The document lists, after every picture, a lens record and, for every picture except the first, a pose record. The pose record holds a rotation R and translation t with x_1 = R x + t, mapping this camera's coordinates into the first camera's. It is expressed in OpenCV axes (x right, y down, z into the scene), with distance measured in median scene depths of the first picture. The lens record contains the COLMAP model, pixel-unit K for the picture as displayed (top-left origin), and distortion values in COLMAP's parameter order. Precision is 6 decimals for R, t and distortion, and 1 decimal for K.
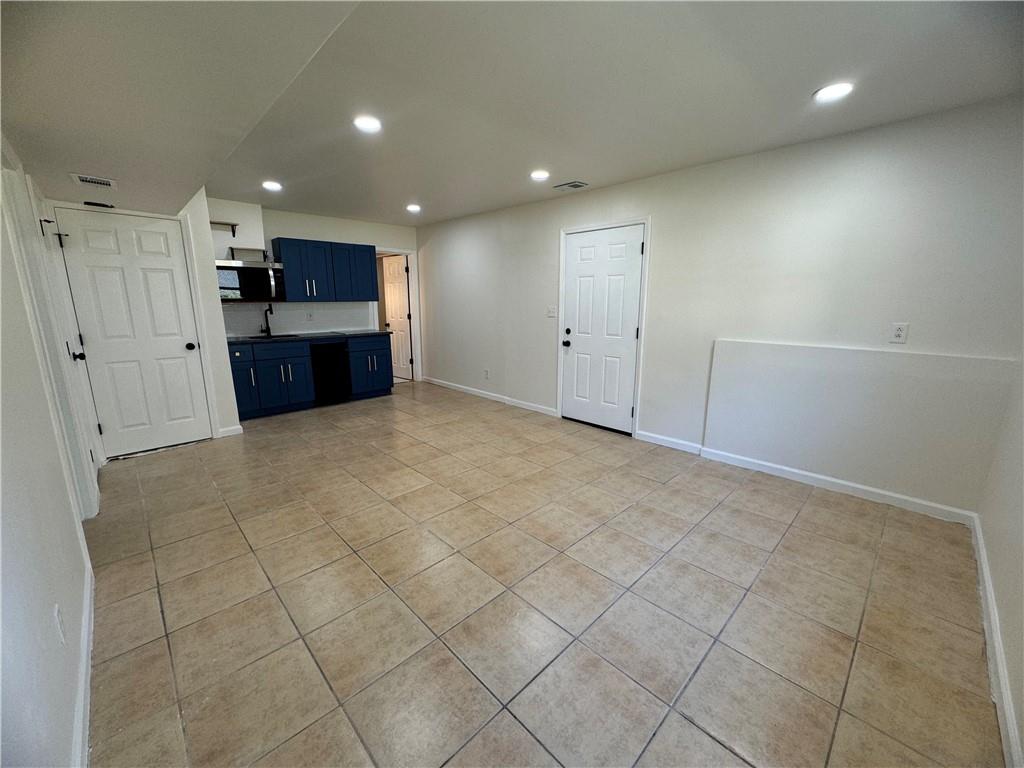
lens RADIAL K [[408.5, 0, 512.0], [0, 408.5, 384.0], [0, 0, 1]] dist [-0.006818, 0.004589]
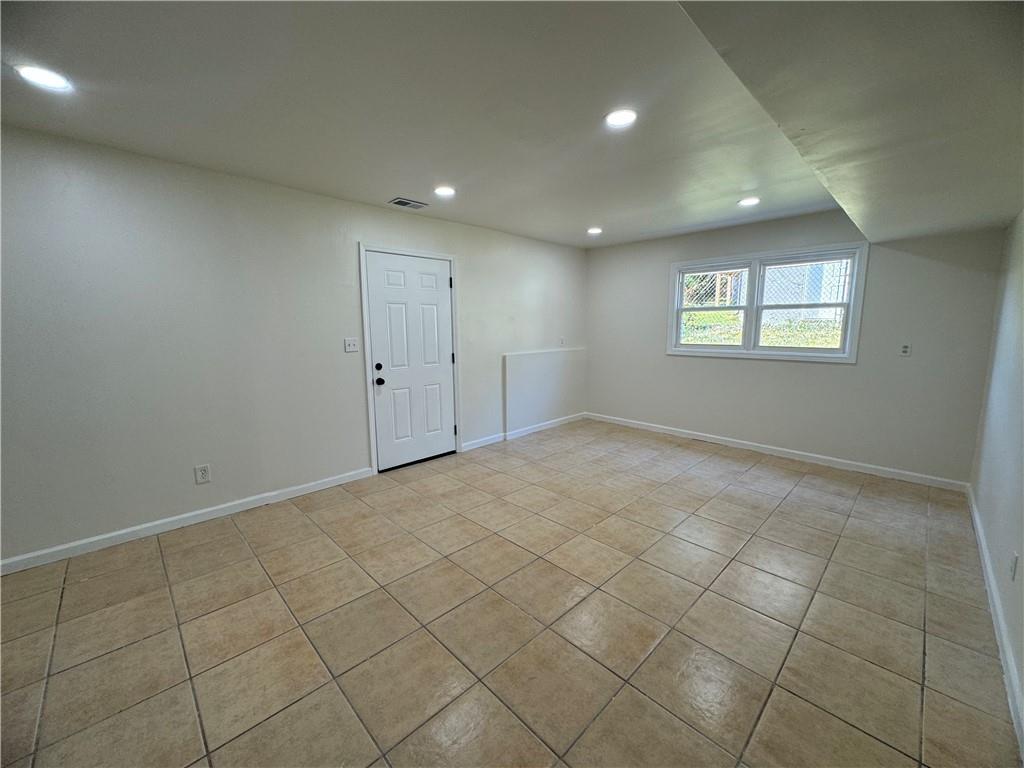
lens RADIAL K [[408.5, 0, 512.0], [0, 408.5, 384.0], [0, 0, 1]] dist [-0.006818, 0.004589]
pose [[-0.002725, -0.143480, 0.989649, -0.824879], [0.212500, 0.966967, 0.140777, -0.184972], [-0.977157, 0.210684, 0.027854, 0.860722]]
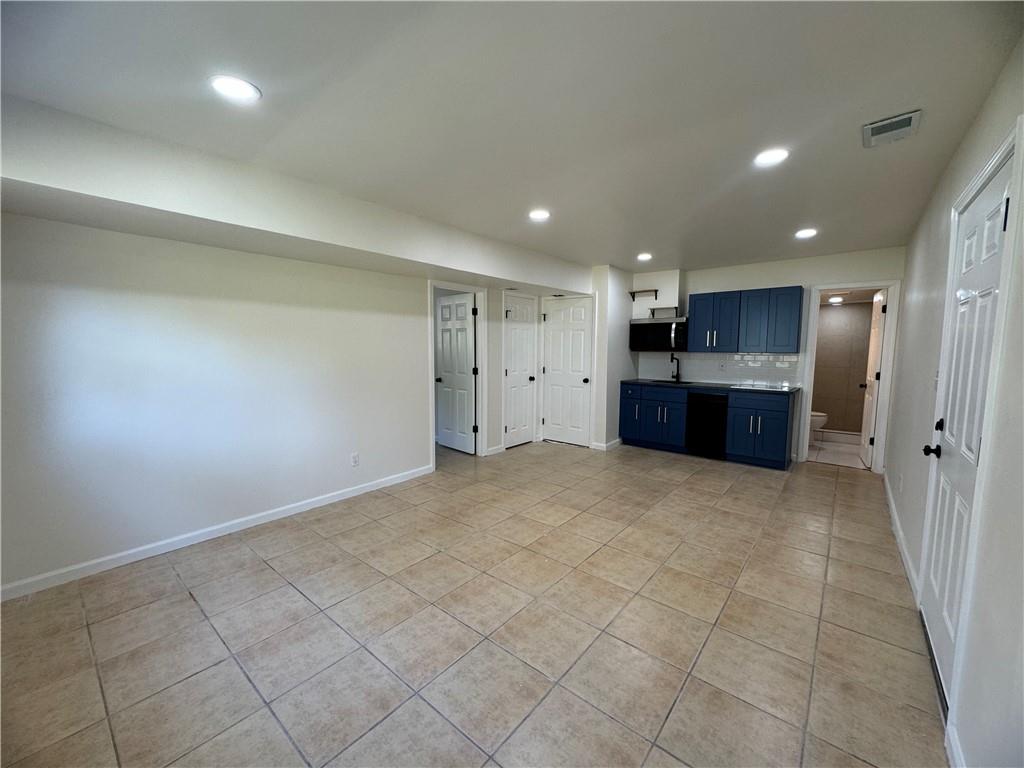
lens RADIAL K [[408.5, 0, 512.0], [0, 408.5, 384.0], [0, 0, 1]] dist [-0.006818, 0.004589]
pose [[0.104438, 0.093221, -0.990153, 0.632334], [-0.208796, 0.975464, 0.069815, -0.127037], [0.972367, 0.199449, 0.121340, 0.569933]]
